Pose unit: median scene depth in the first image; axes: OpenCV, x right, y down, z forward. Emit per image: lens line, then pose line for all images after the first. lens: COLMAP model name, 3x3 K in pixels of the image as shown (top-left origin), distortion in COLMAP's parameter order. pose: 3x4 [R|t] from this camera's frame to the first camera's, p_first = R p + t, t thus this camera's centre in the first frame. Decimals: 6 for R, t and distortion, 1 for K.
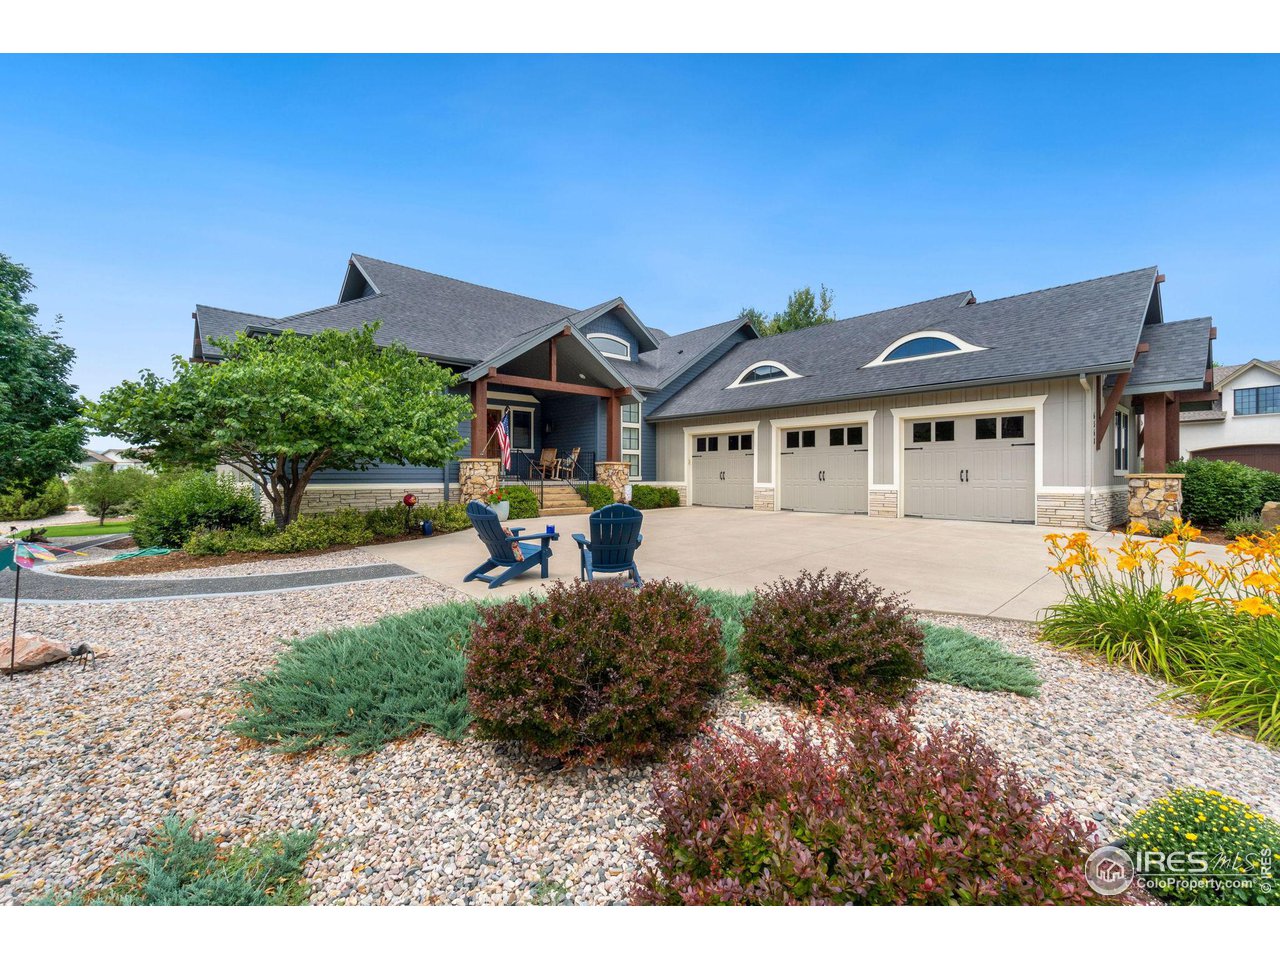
lens RADIAL K [[532.0, 0, 646.7], [0, 532.0, 476.3], [0, 0, 1]] dist [0.002150, 0.000027]
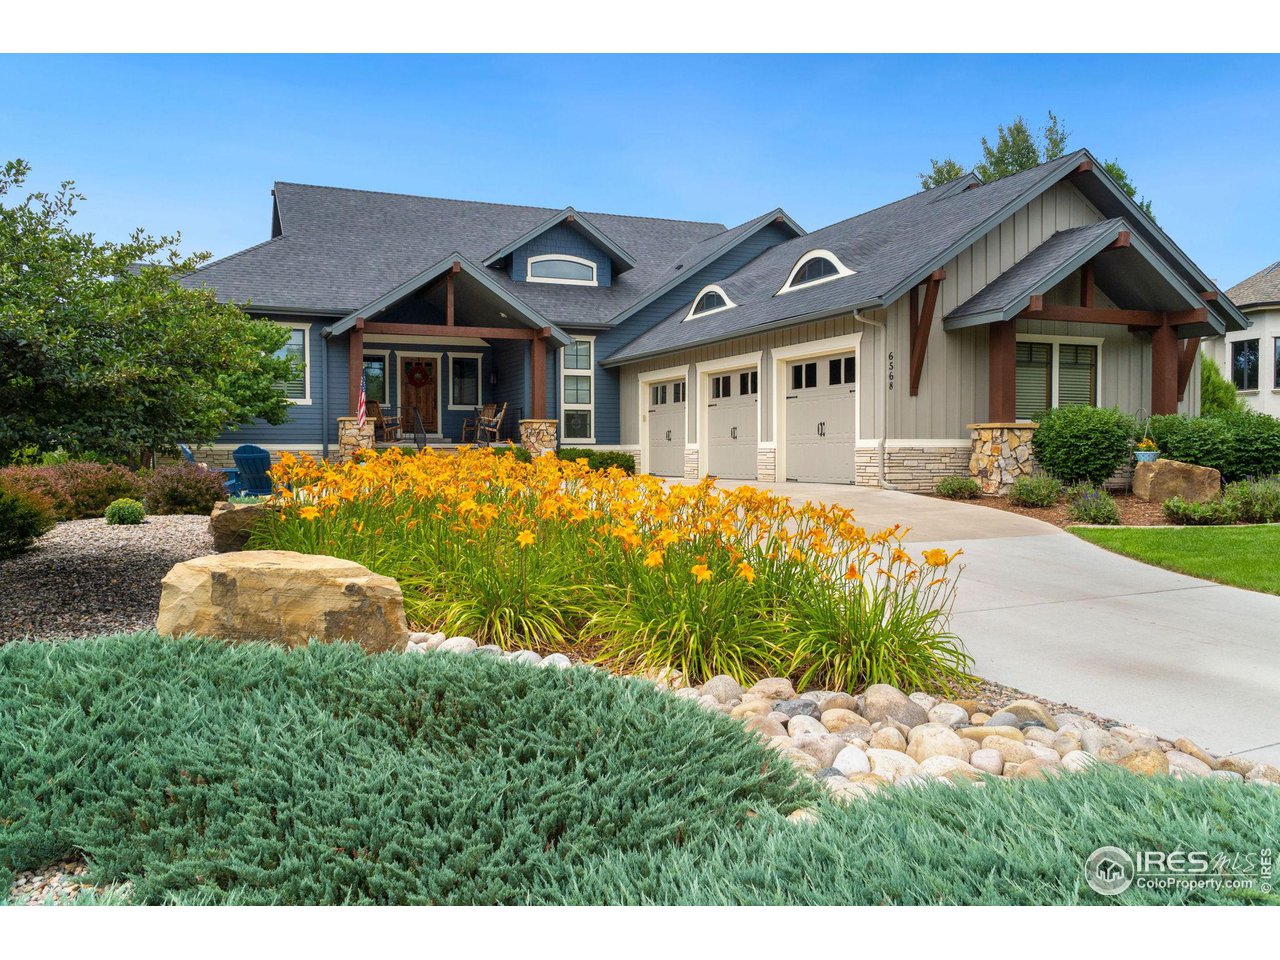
lens RADIAL K [[919.2, 0, 637.8], [0, 919.2, 478.3], [0, 0, 1]] dist [-0.003723, -0.000461]
pose [[0.957277, 0.004698, -0.289134, 0.497780], [0.004650, 0.999489, 0.031636, 0.019350], [0.289135, -0.031629, 0.956766, -0.304699]]
